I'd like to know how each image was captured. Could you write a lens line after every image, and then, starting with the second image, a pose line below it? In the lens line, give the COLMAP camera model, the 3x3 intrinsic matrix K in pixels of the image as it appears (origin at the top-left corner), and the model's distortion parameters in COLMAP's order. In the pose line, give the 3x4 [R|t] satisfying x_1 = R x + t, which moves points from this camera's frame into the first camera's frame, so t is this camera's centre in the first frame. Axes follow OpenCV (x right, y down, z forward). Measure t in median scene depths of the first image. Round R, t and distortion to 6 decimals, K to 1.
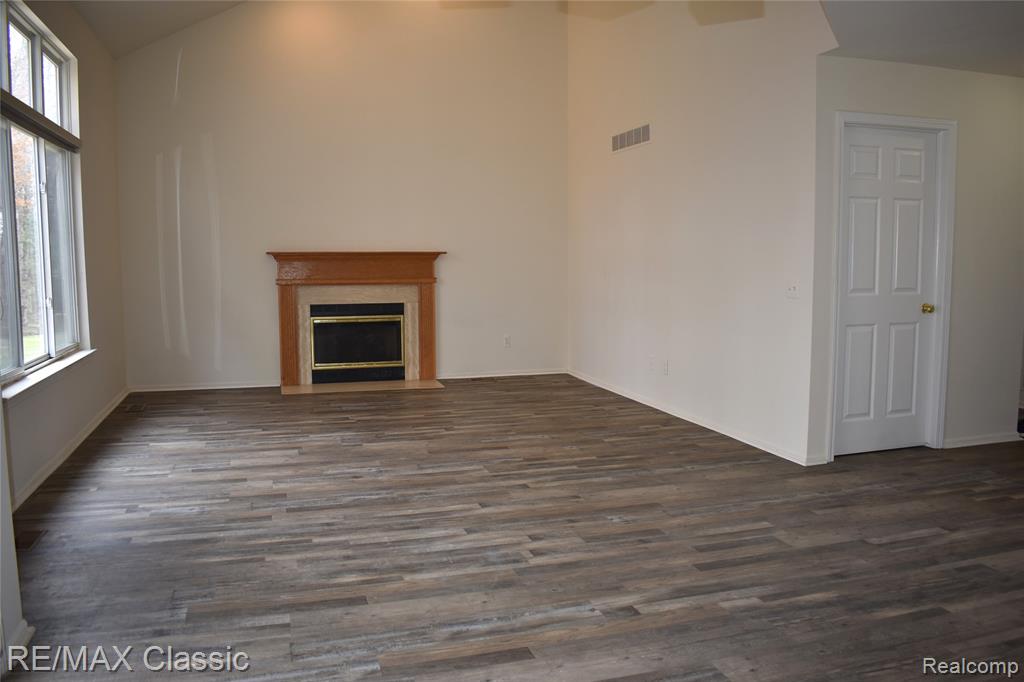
lens RADIAL K [[799.9, 0, 509.8], [0, 799.9, 343.3], [0, 0, 1]] dist [-0.095011, 0.015685]
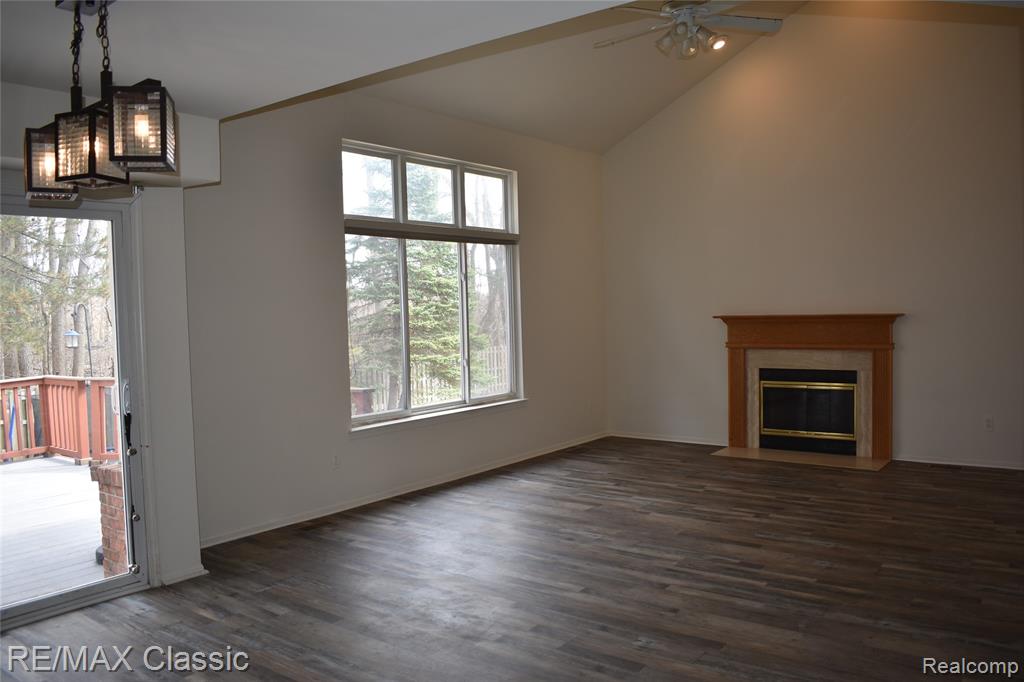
lens RADIAL K [[799.9, 0, 513.4], [0, 799.9, 337.3], [0, 0, 1]] dist [-0.095011, 0.015685]
pose [[0.583024, 0.017238, -0.812272, 0.380909], [-0.062309, 0.997779, -0.023549, -0.045403], [0.810062, 0.064341, 0.582803, 0.173069]]
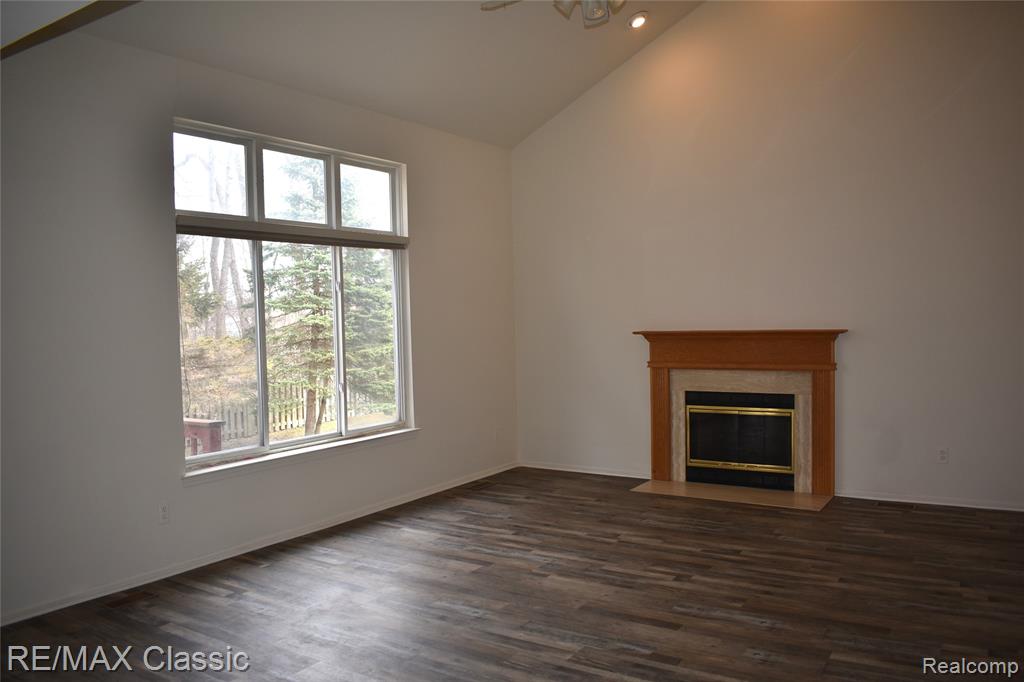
lens RADIAL K [[799.9, 0, 510.3], [0, 799.9, 335.3], [0, 0, 1]] dist [-0.095011, 0.015685]
pose [[0.640441, 0.005745, -0.767986, 0.303817], [-0.058625, 0.997420, -0.041427, -0.063124], [0.765767, 0.071555, 0.639126, 0.292583]]
